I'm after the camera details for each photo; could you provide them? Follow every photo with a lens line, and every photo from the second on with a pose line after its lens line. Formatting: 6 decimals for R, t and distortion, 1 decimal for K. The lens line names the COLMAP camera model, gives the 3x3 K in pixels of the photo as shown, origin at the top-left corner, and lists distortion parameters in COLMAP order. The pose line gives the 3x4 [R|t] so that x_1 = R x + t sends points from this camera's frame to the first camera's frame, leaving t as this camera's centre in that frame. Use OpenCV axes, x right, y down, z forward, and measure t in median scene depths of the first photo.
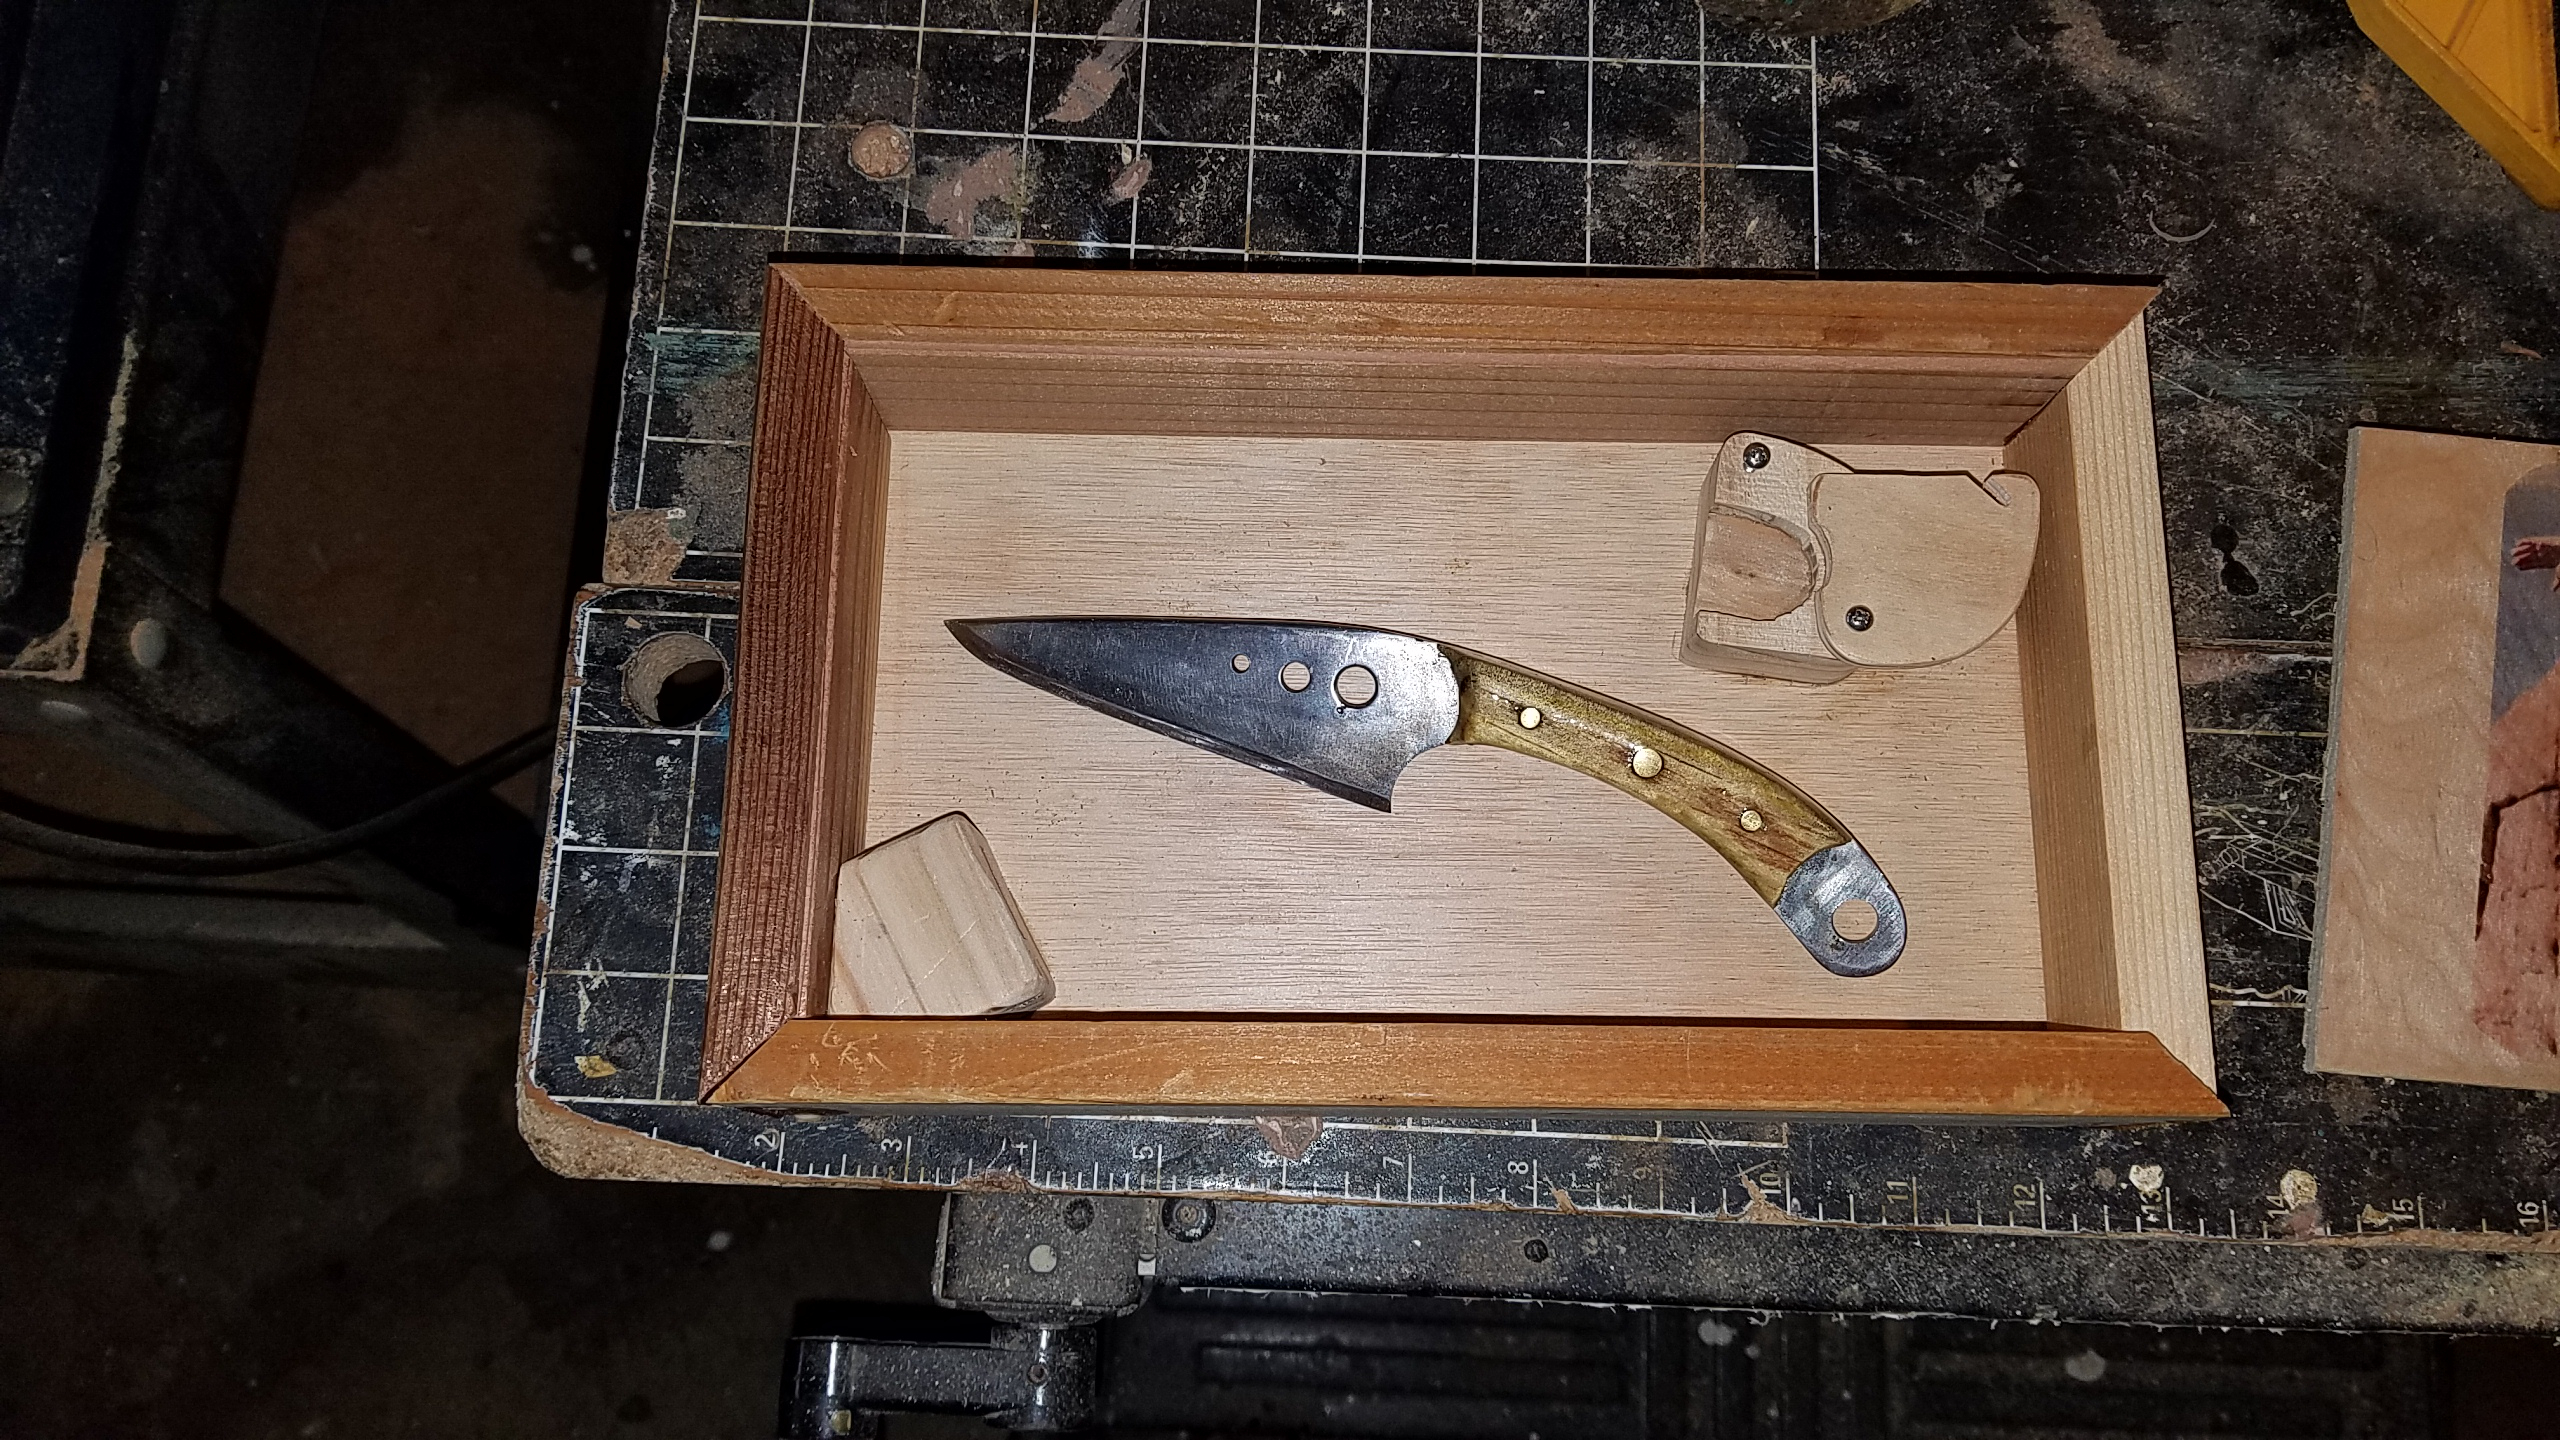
lens RADIAL K [[1916.9, 0, 1331.3], [0, 1916.9, 753.6], [0, 0, 1]] dist [0.066986, -0.135837]
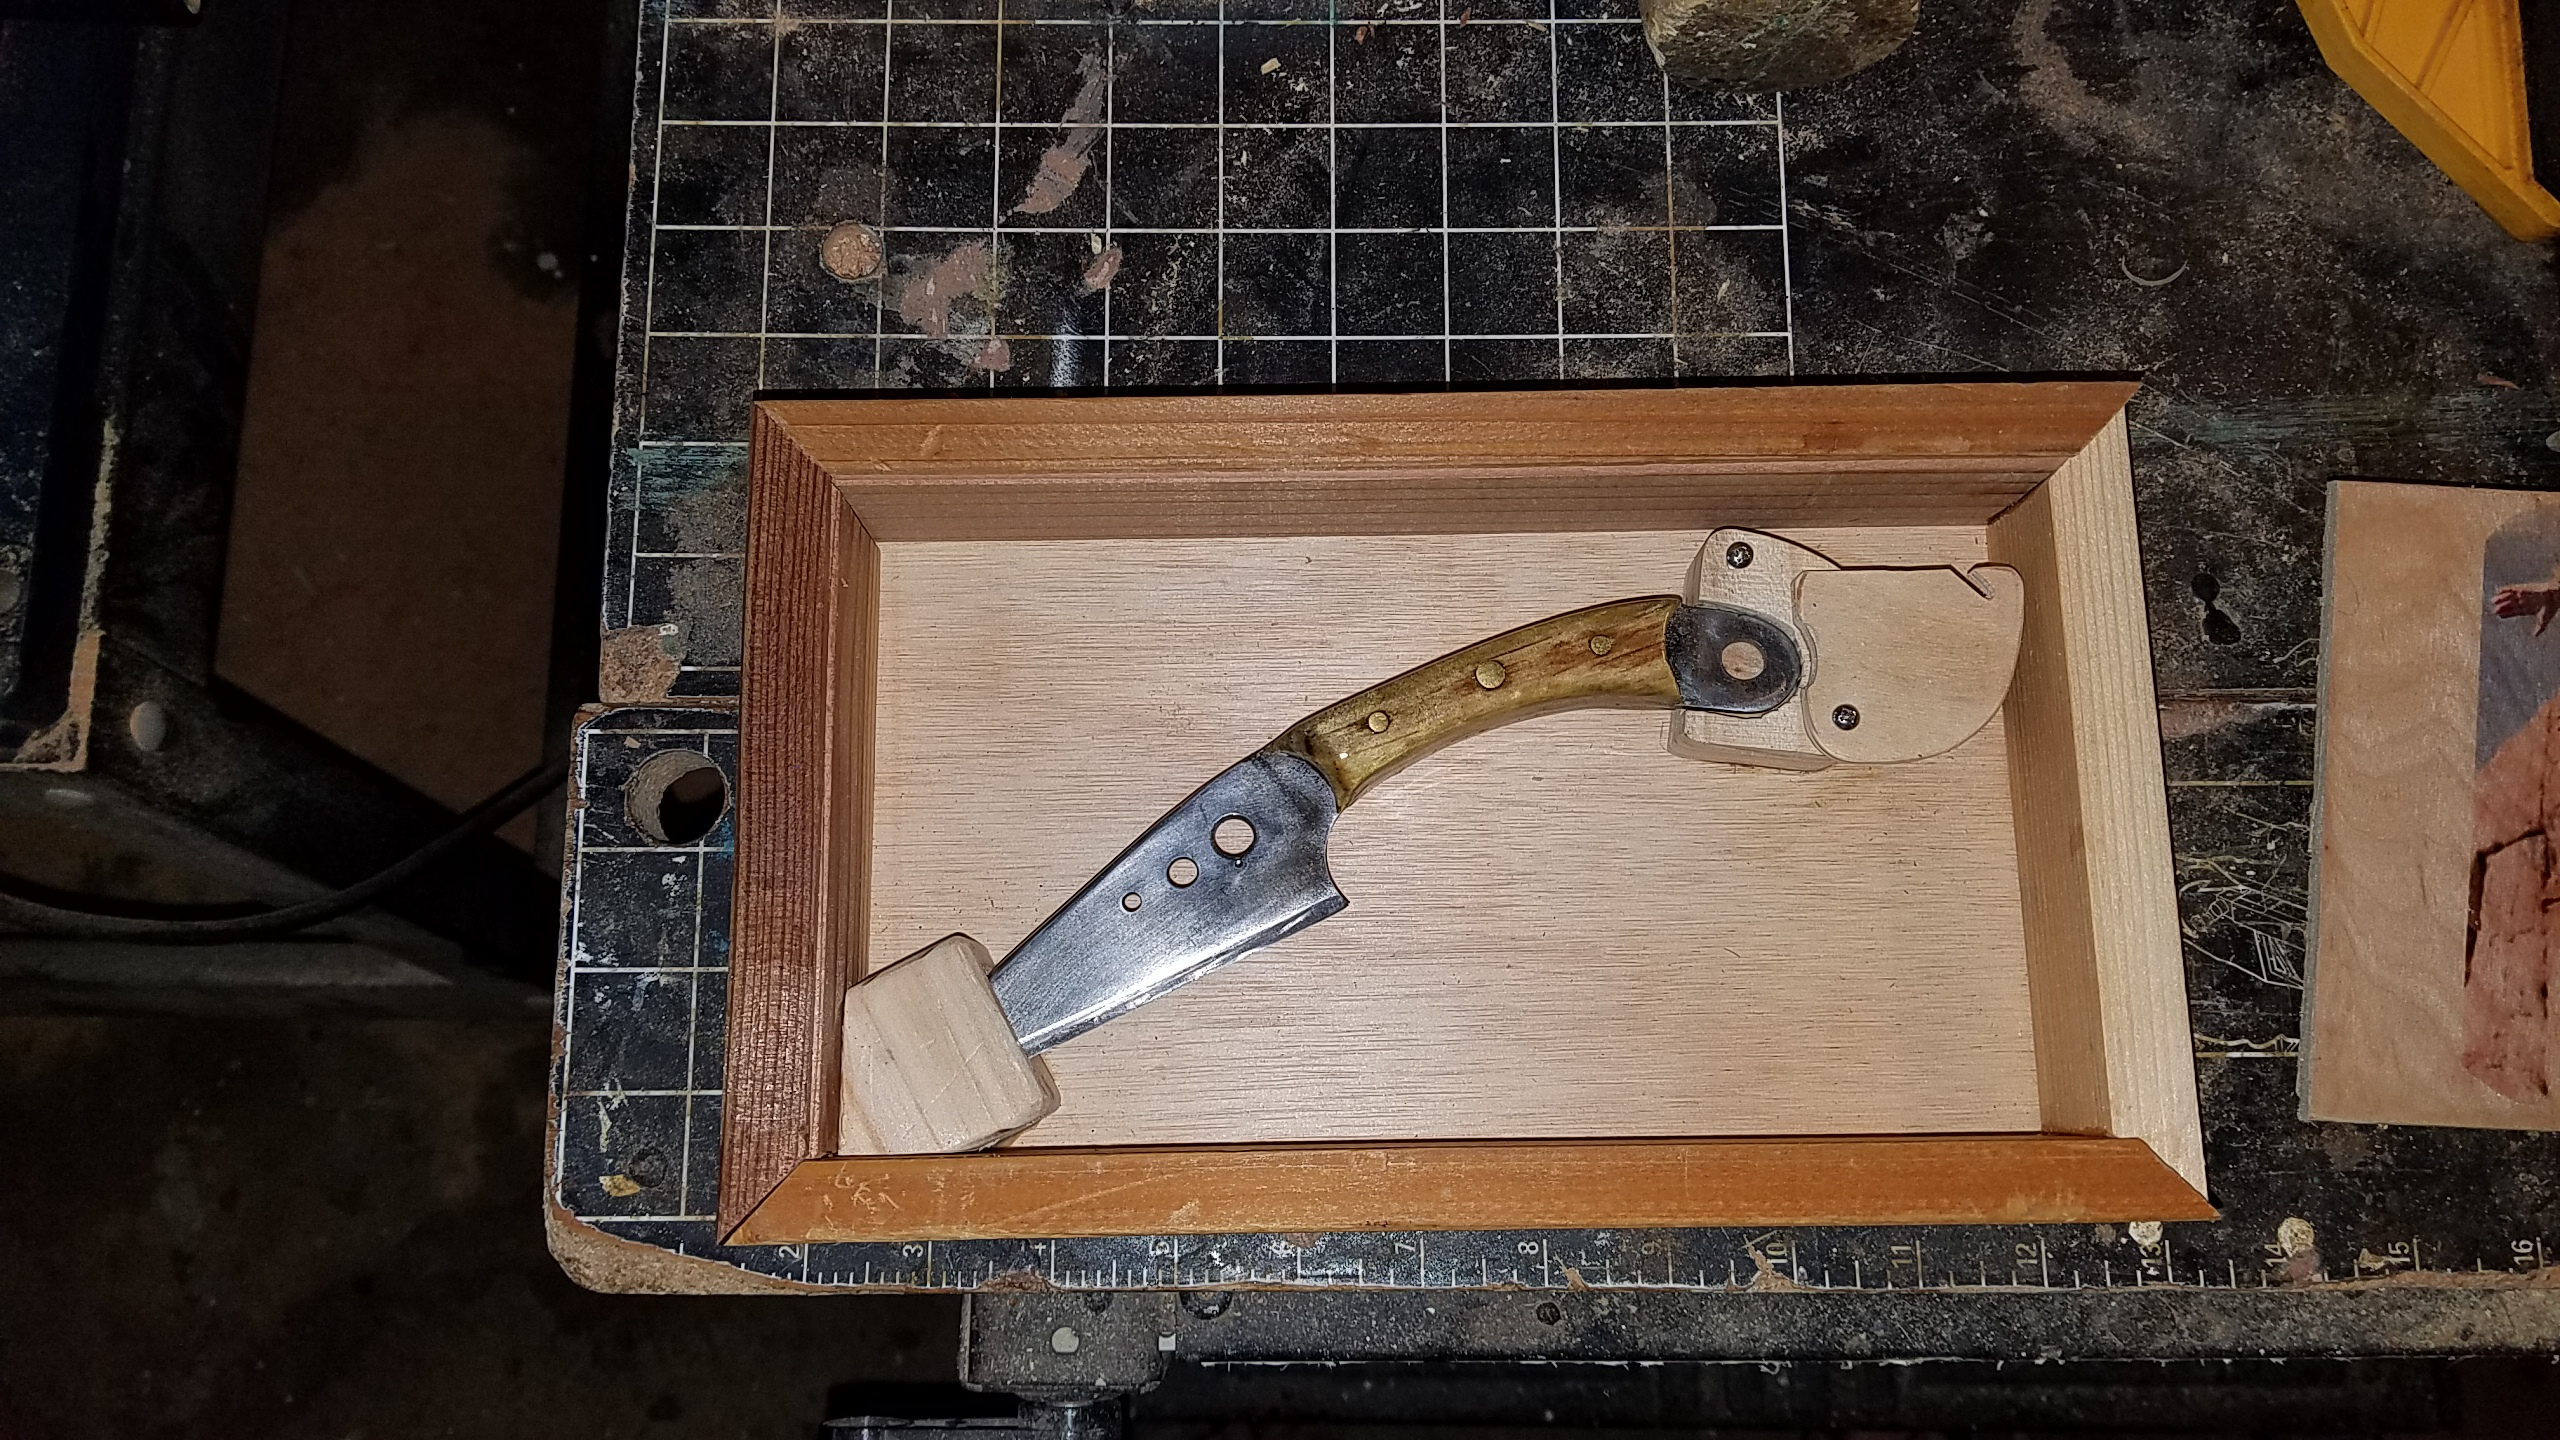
lens RADIAL K [[1912.0, 0, 1306.3], [0, 1912.0, 741.4], [0, 0, 1]] dist [0.071336, -0.142485]
pose [[0.999061, -0.042870, -0.006336, -0.001978], [0.043064, 0.998476, 0.034514, -0.083095], [0.004847, -0.034755, 0.999384, -0.007117]]
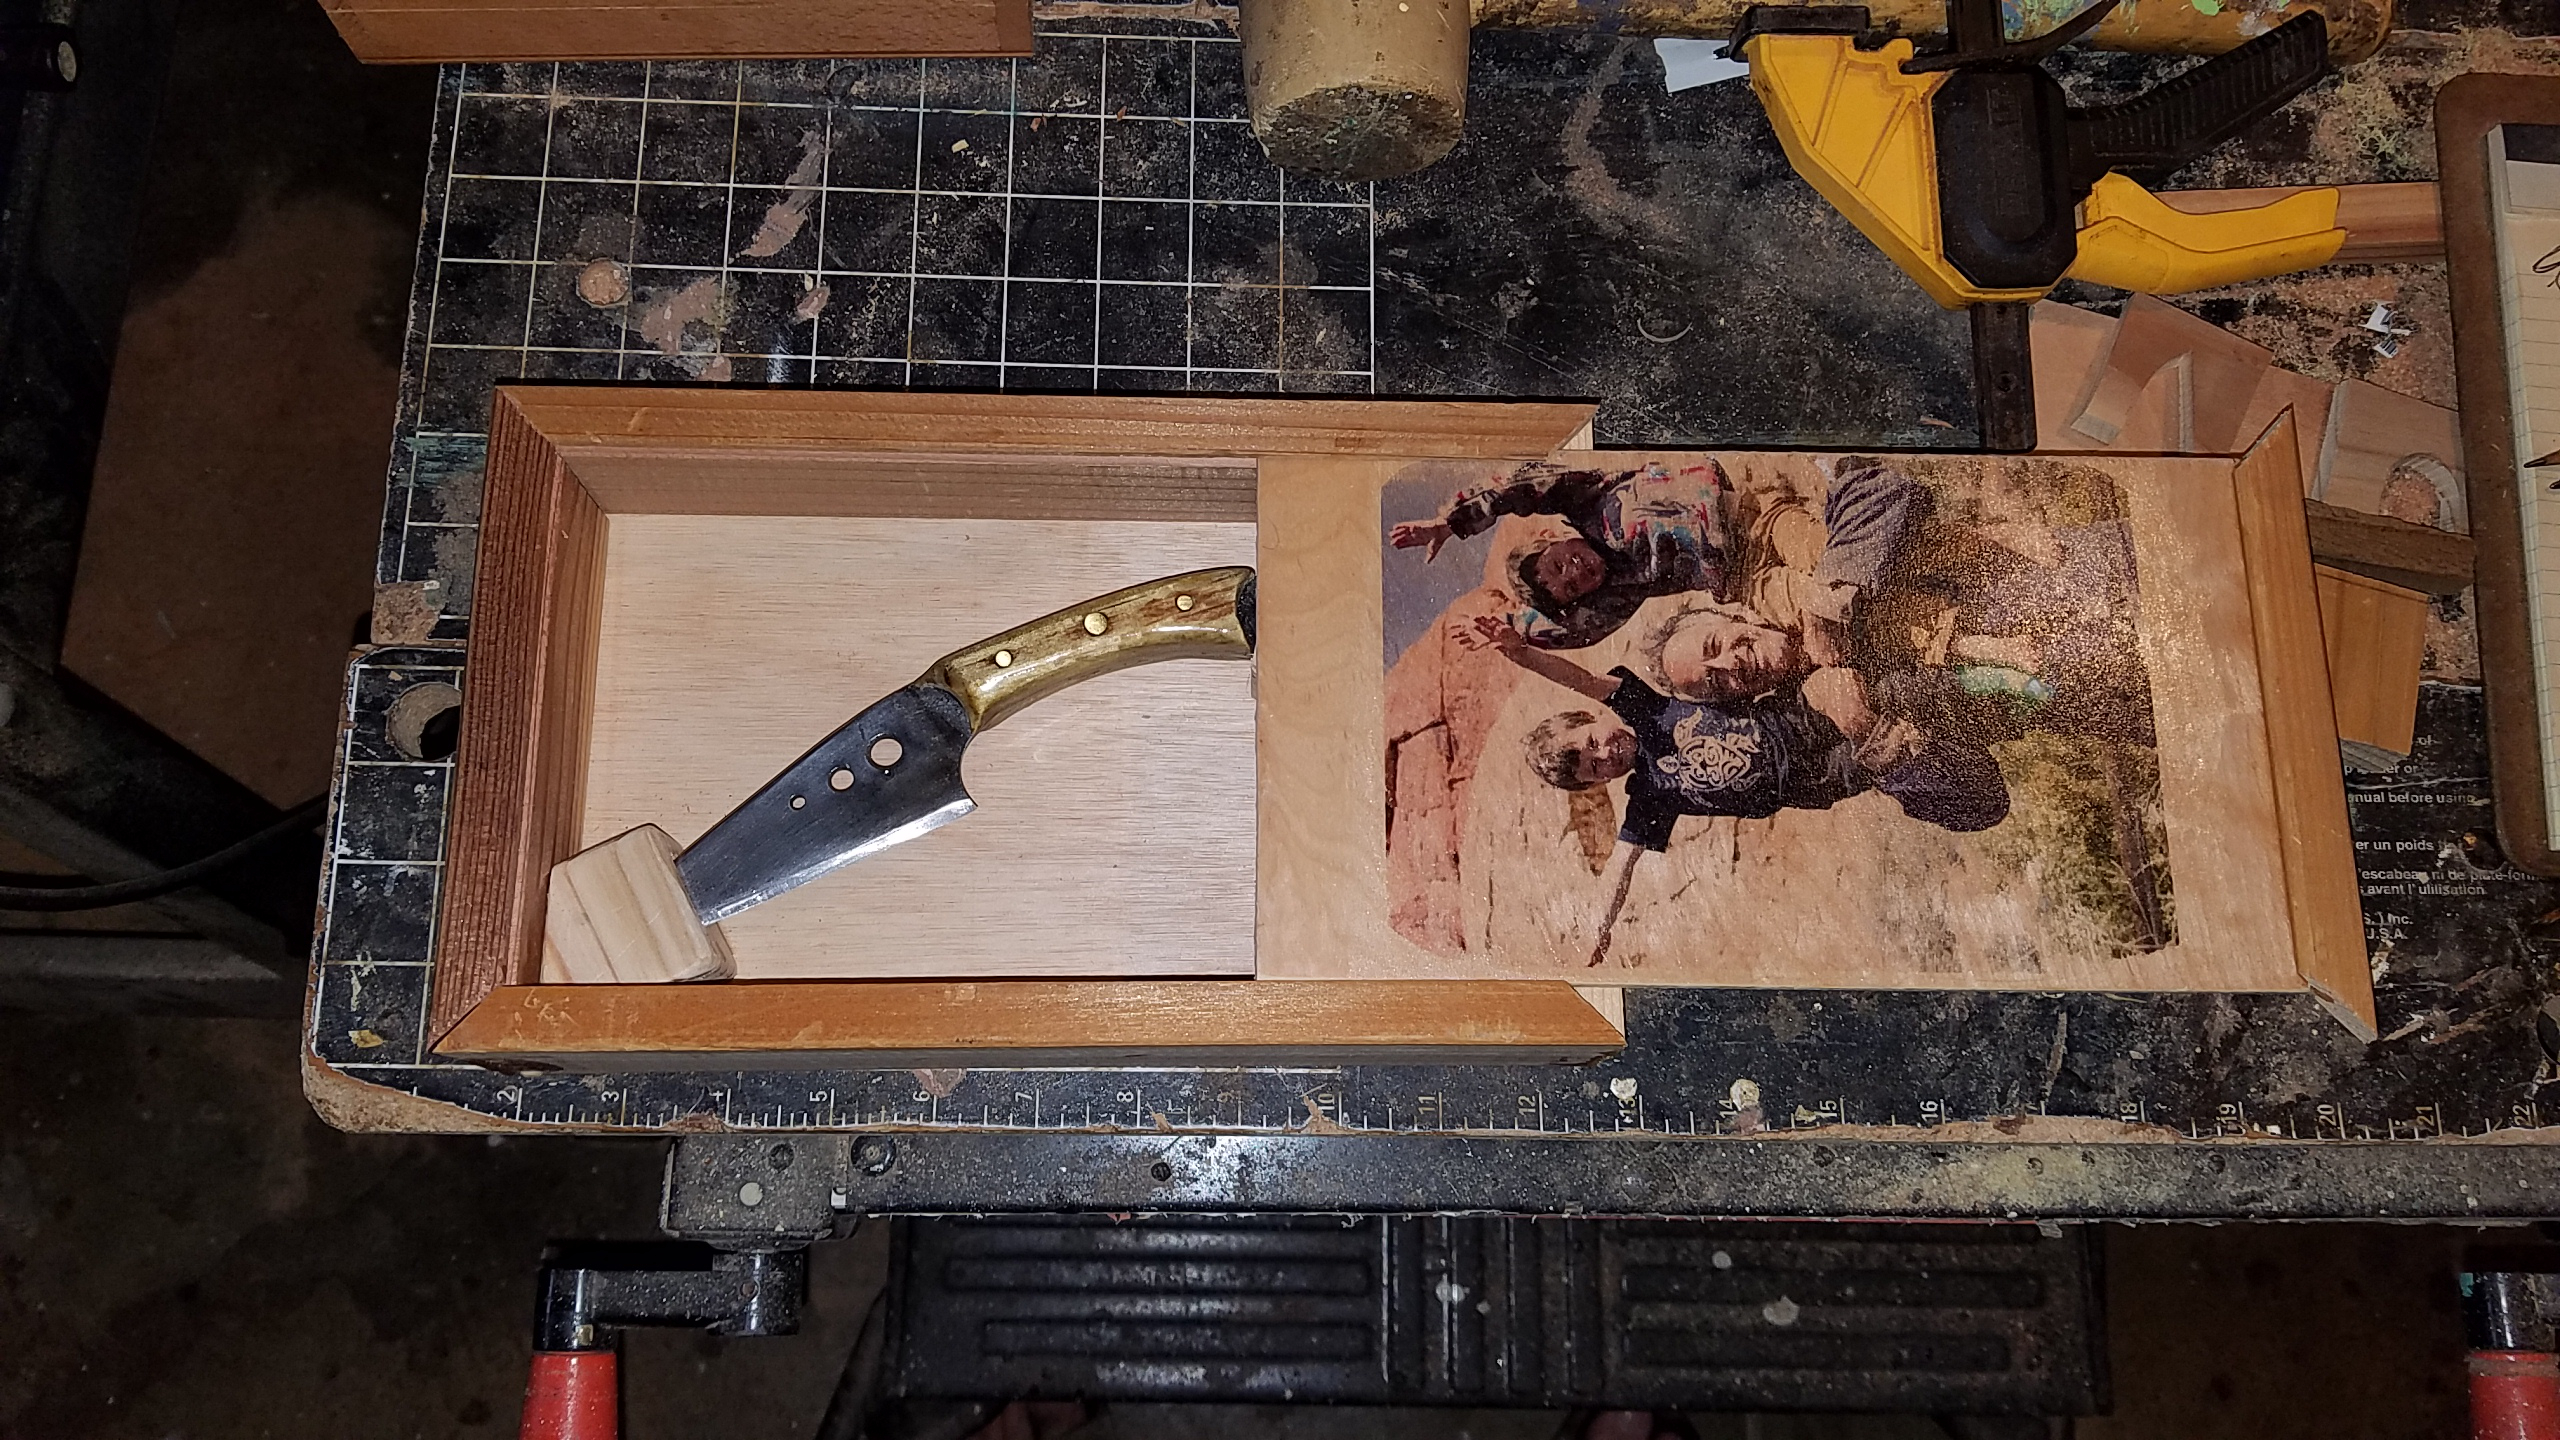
lens RADIAL K [[1899.8, 0, 1281.6], [0, 1899.8, 746.9], [0, 0, 1]] dist [0.073035, -0.135877]
pose [[0.999044, -0.024291, 0.036342, 0.142929], [0.025145, 0.999414, -0.023234, 0.018250], [-0.035756, 0.024126, 0.999069, -0.214651]]
